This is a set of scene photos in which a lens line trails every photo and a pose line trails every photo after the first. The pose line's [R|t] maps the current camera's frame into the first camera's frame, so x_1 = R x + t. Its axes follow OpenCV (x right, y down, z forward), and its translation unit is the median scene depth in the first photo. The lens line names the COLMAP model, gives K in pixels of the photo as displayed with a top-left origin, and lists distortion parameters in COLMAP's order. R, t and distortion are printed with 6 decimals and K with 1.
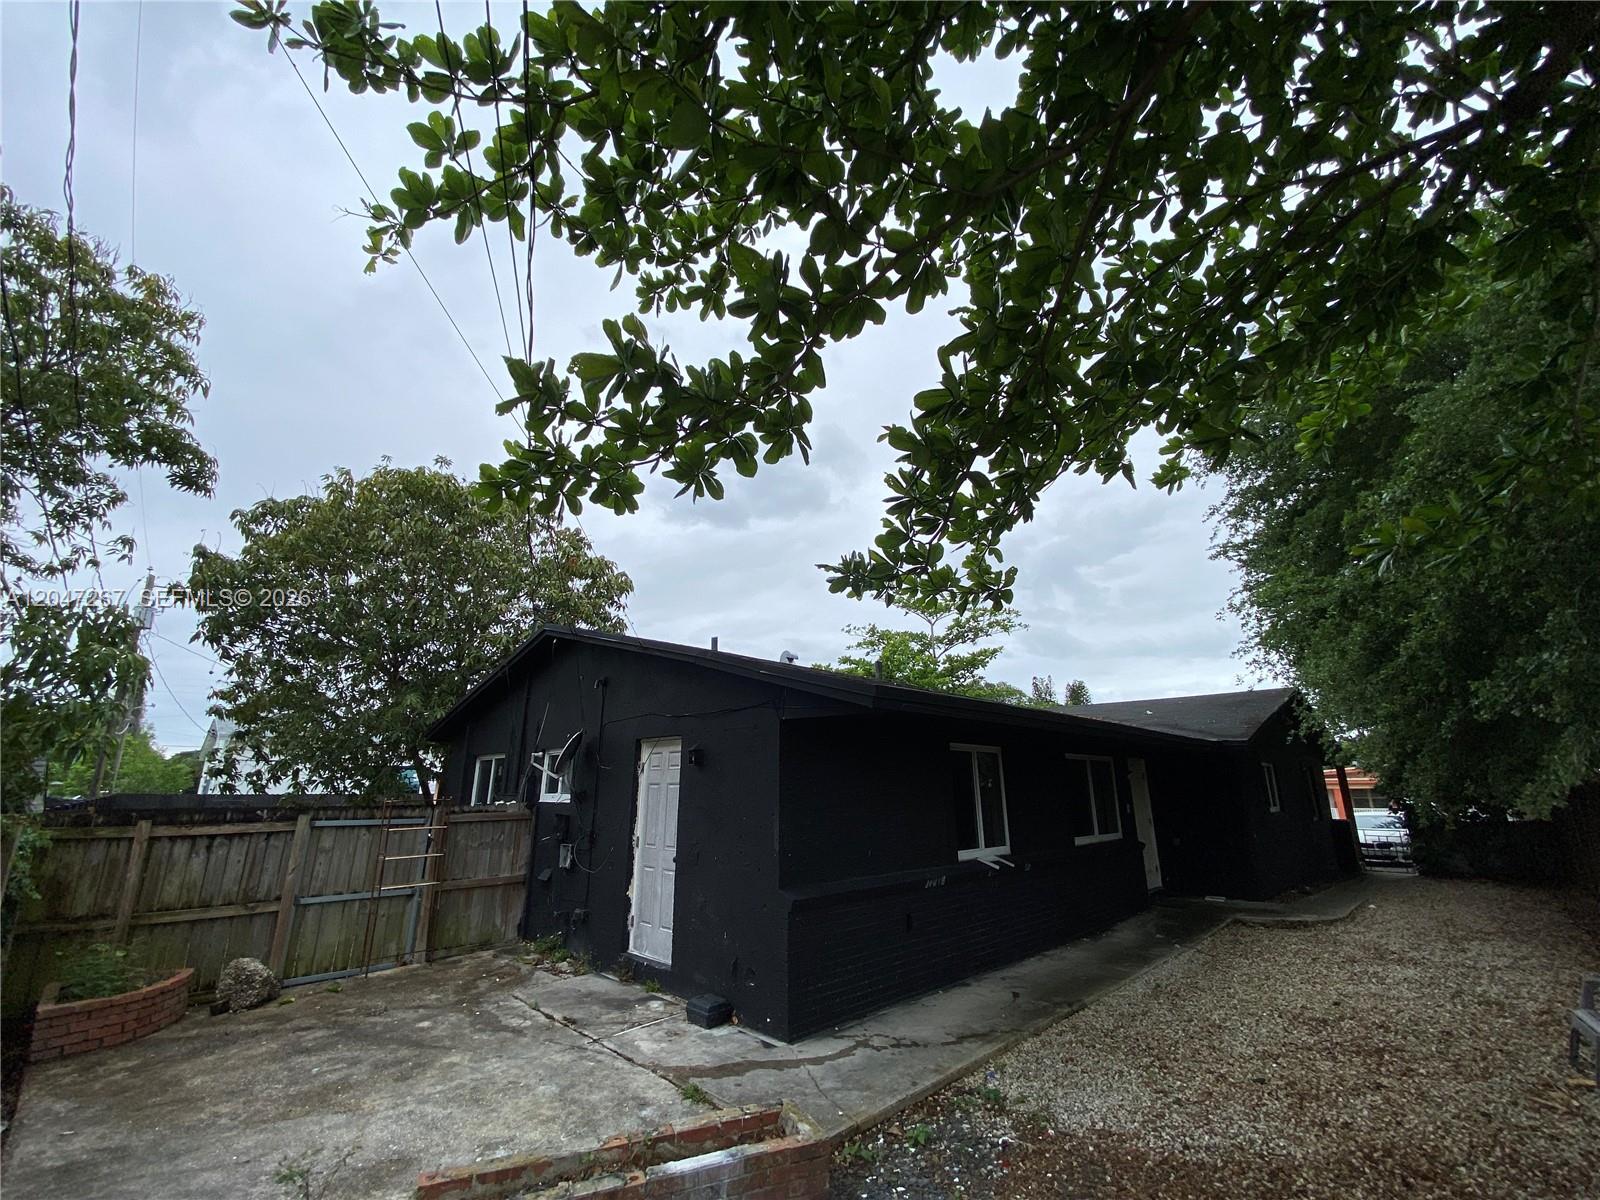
lens RADIAL K [[643.4, 0, 797.0], [0, 643.4, 600.9], [0, 0, 1]] dist [0.002176, -0.011286]
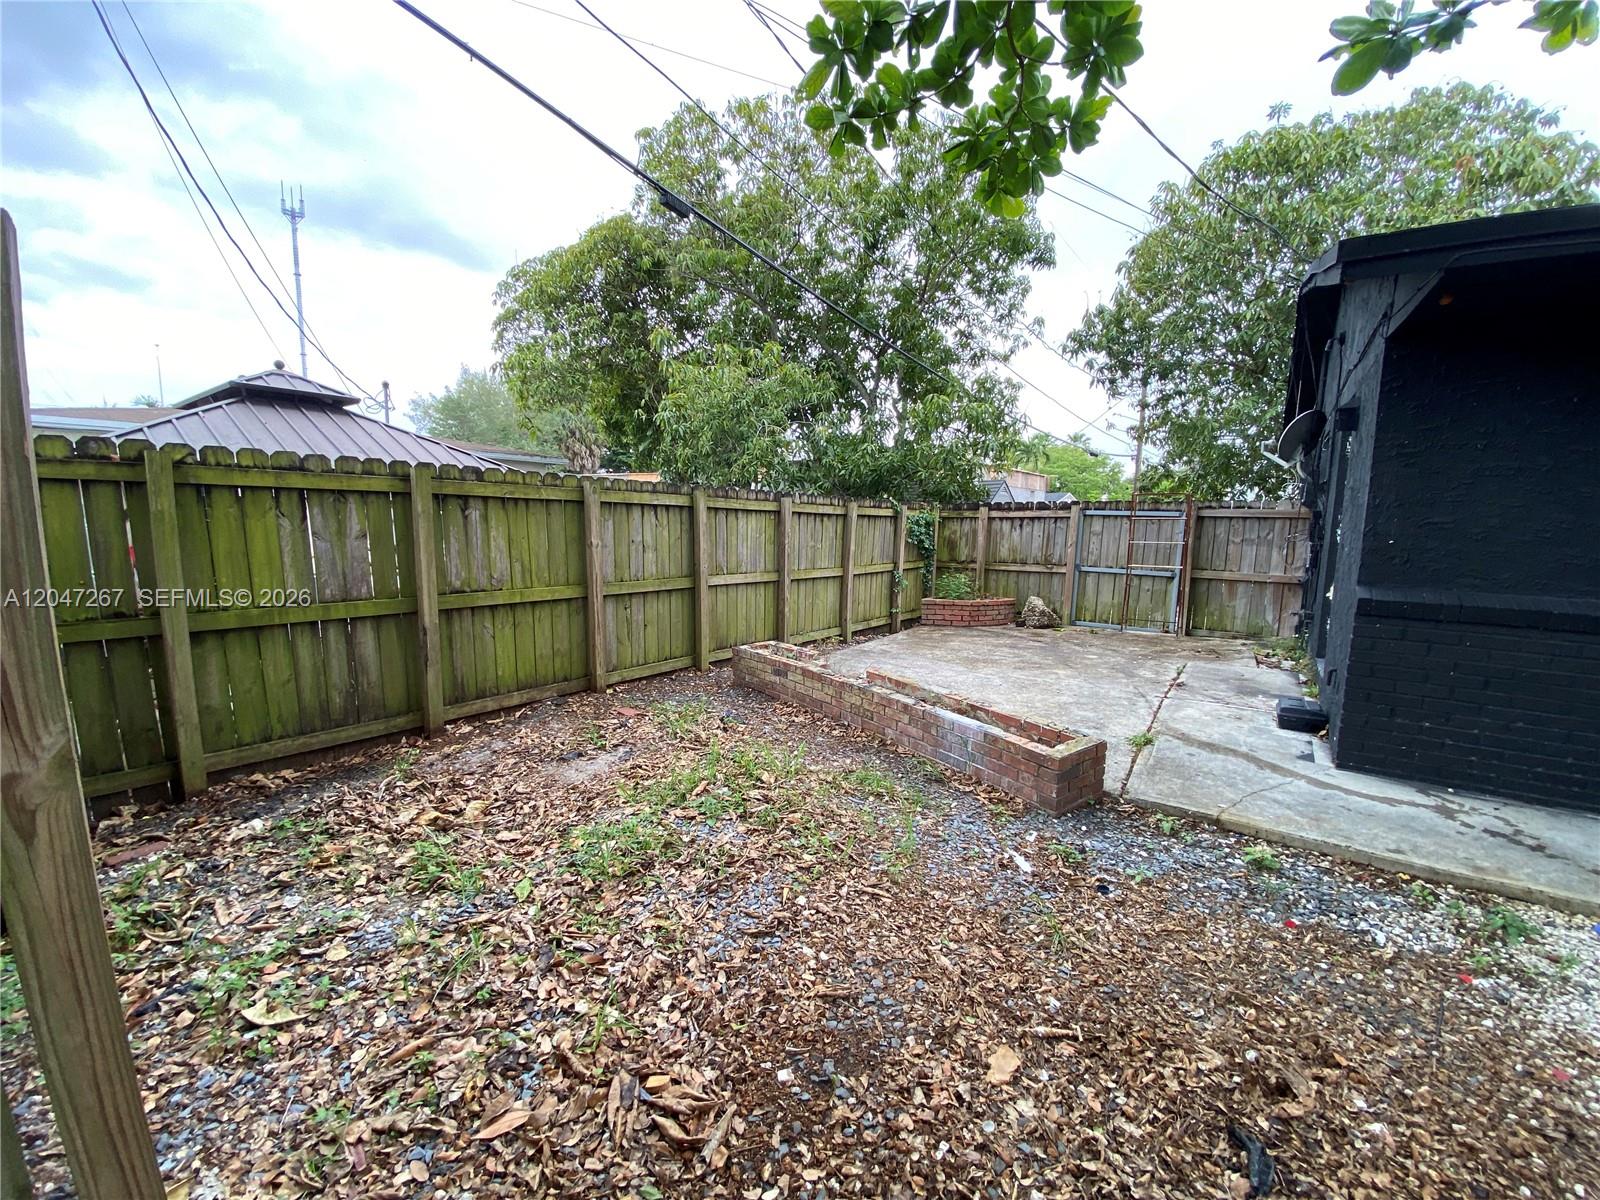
lens RADIAL K [[643.4, 0, 797.0], [0, 643.4, 600.9], [0, 0, 1]] dist [0.002176, -0.011286]
pose [[0.179111, 0.138437, -0.974040, 0.571715], [0.260372, 0.948079, 0.182626, 0.181647], [0.948749, -0.286324, 0.133766, 0.324639]]
